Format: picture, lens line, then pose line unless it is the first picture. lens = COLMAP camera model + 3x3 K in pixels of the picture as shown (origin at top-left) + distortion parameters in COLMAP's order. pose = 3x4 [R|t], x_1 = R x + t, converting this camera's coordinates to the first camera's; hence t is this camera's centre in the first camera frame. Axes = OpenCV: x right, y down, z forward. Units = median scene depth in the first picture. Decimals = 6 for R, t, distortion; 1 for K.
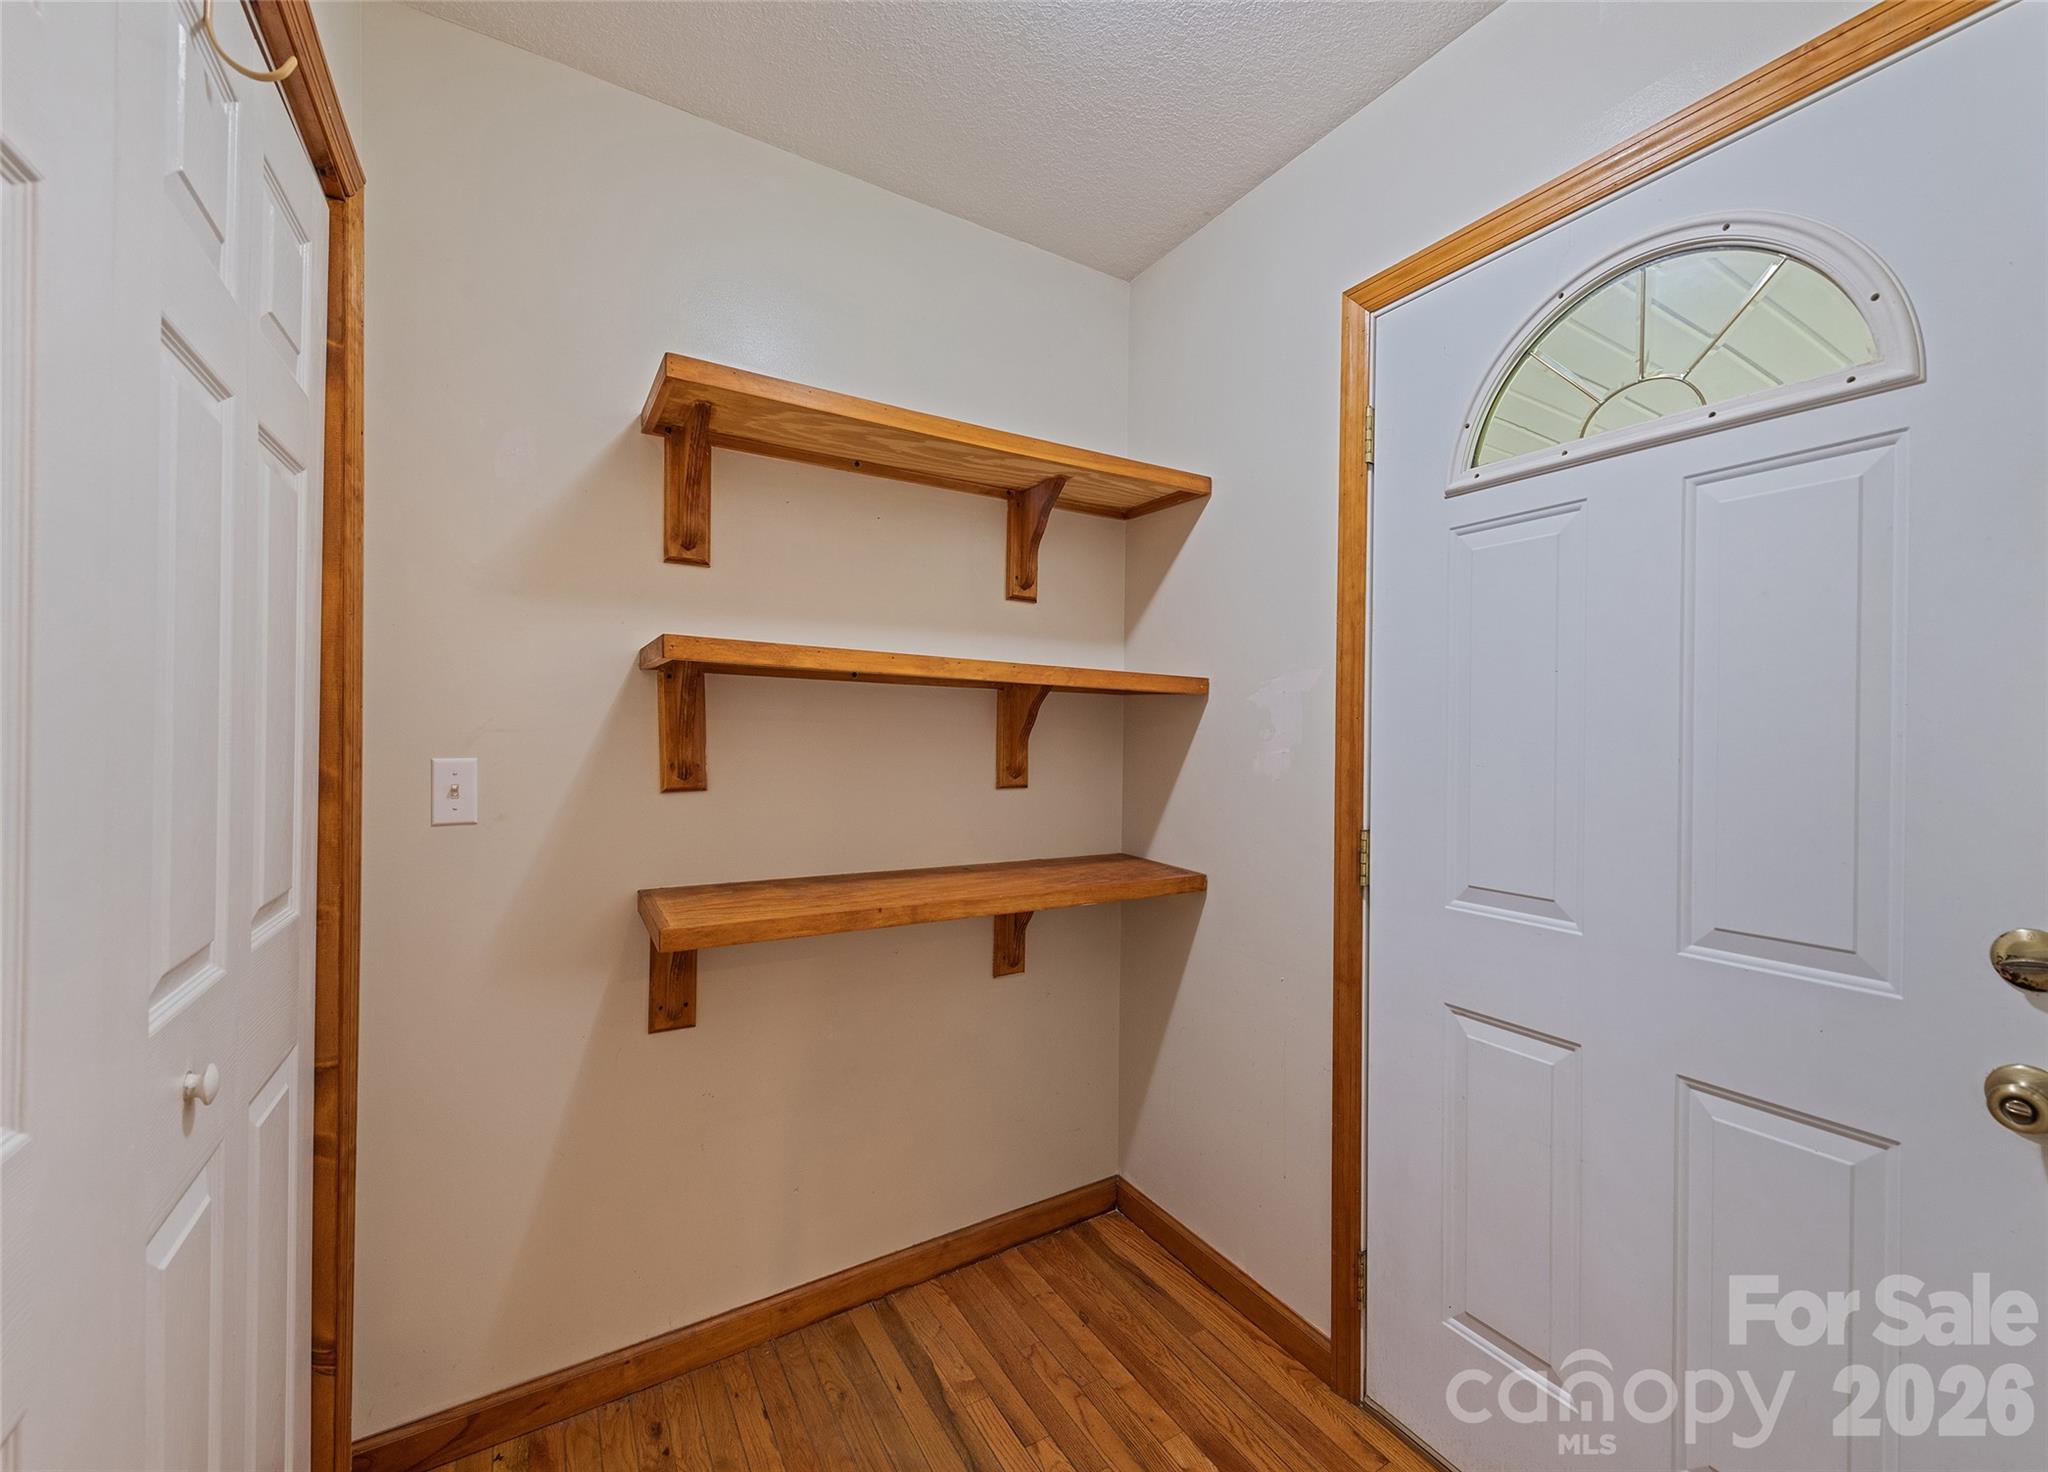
lens RADIAL K [[814.7, 0, 1027.0], [0, 814.7, 738.9], [0, 0, 1]] dist [0.001510, -0.000769]
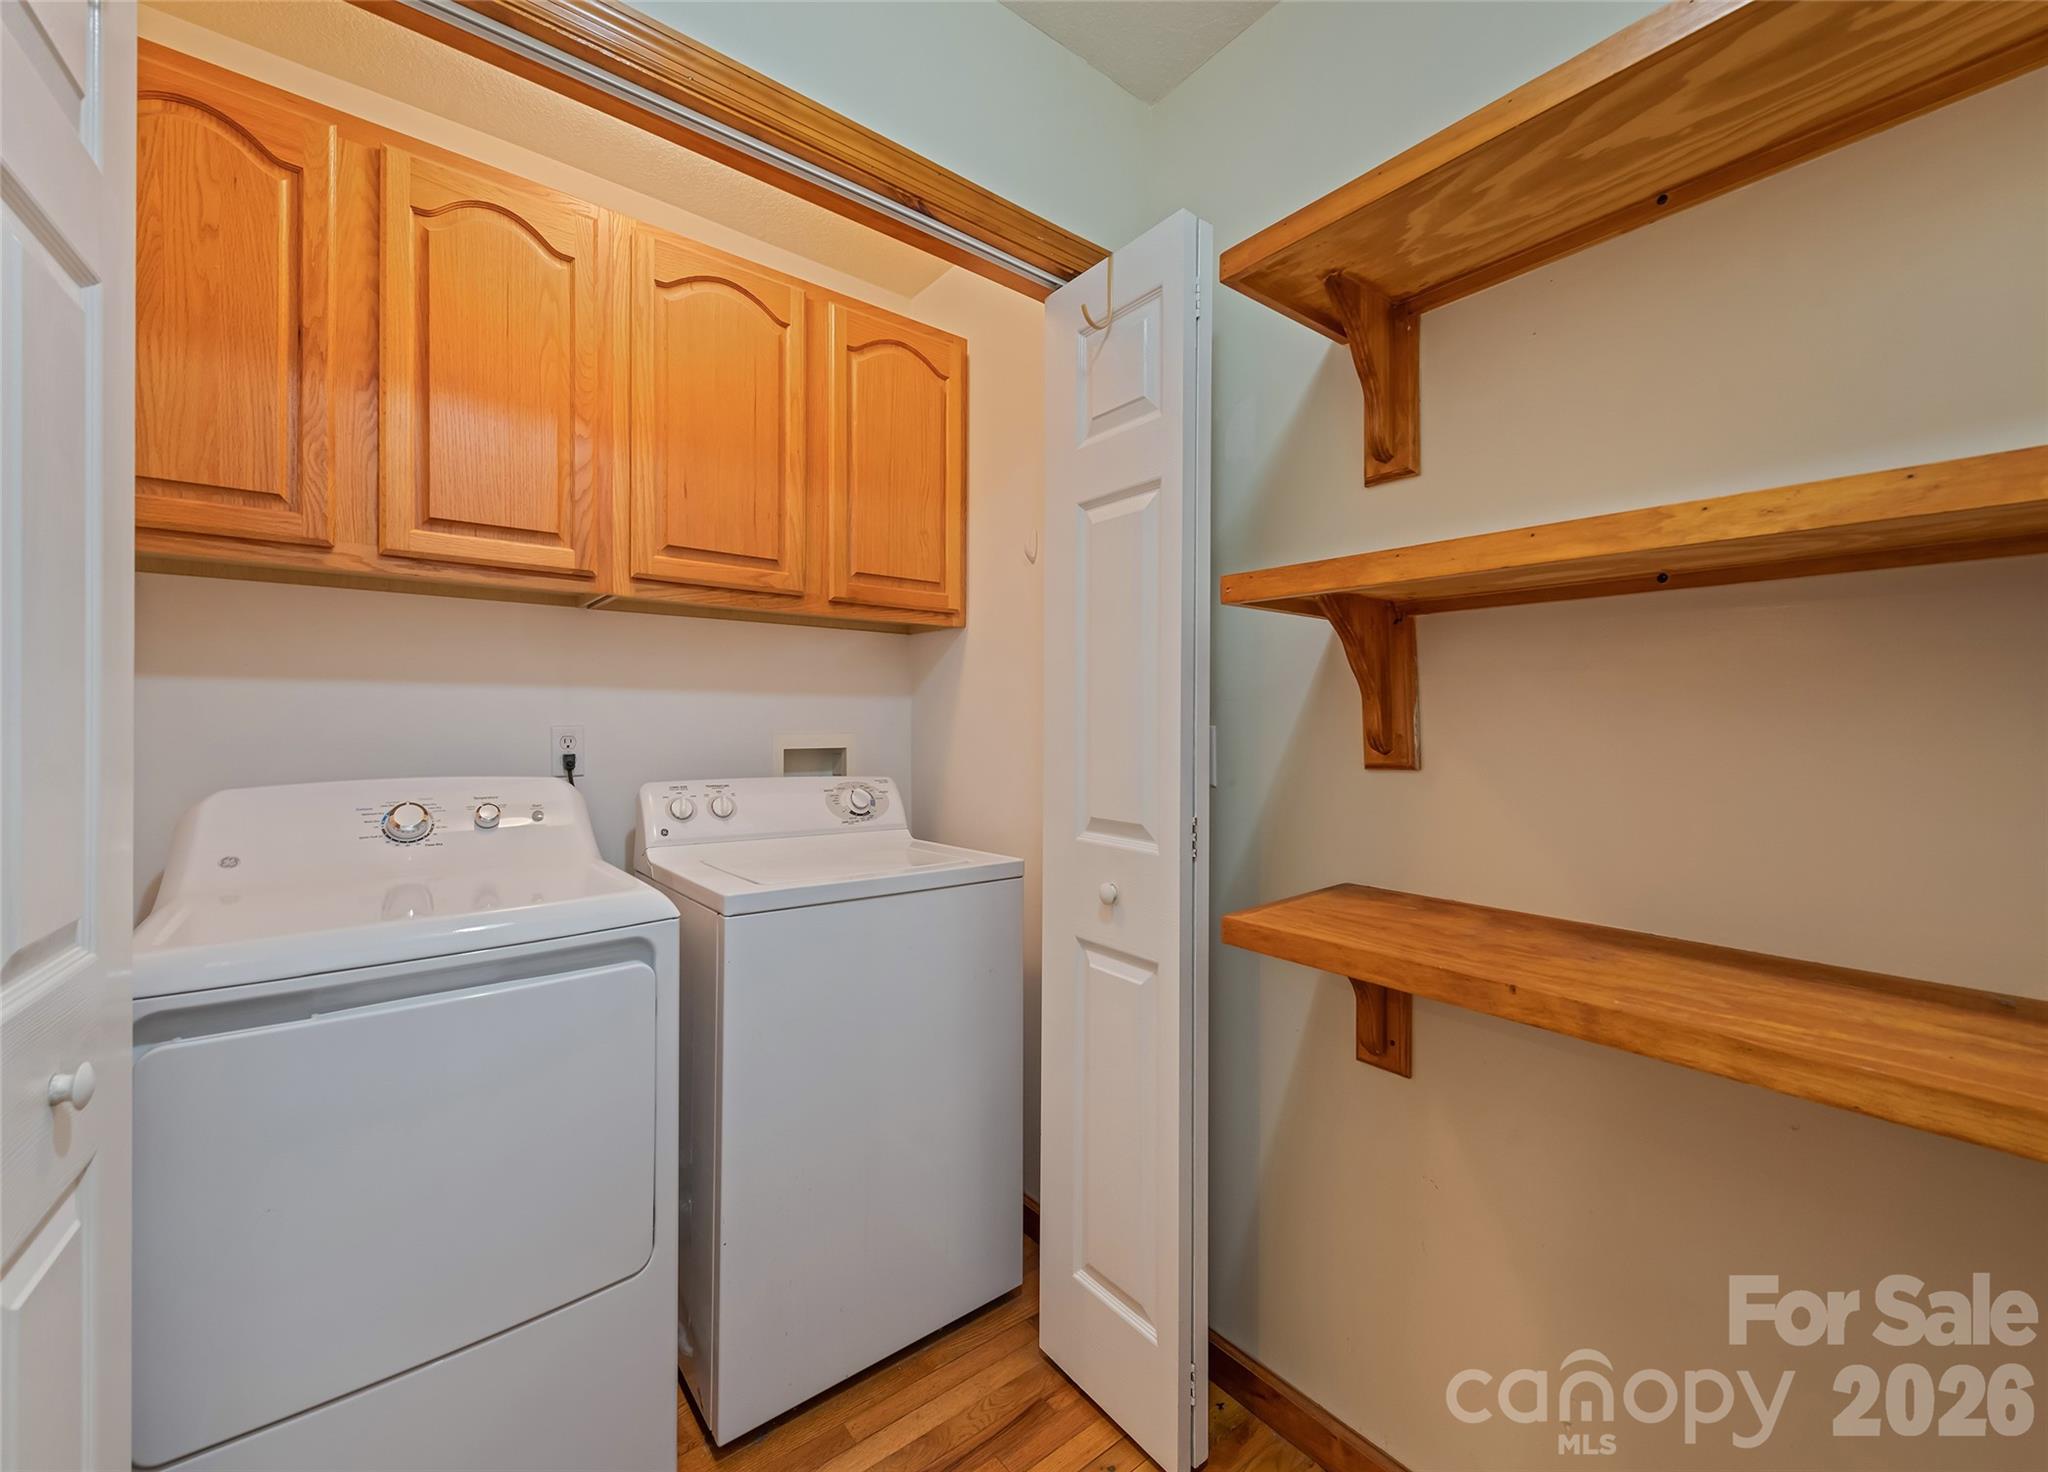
lens RADIAL K [[808.6, 0, 1026.1], [0, 808.6, 724.9], [0, 0, 1]] dist [0.003103, 0.000060]
pose [[0.122998, -0.015242, -0.992290, 0.315570], [-0.005400, 0.999857, -0.016028, 0.036707], [0.992392, 0.007330, 0.122898, 0.563525]]
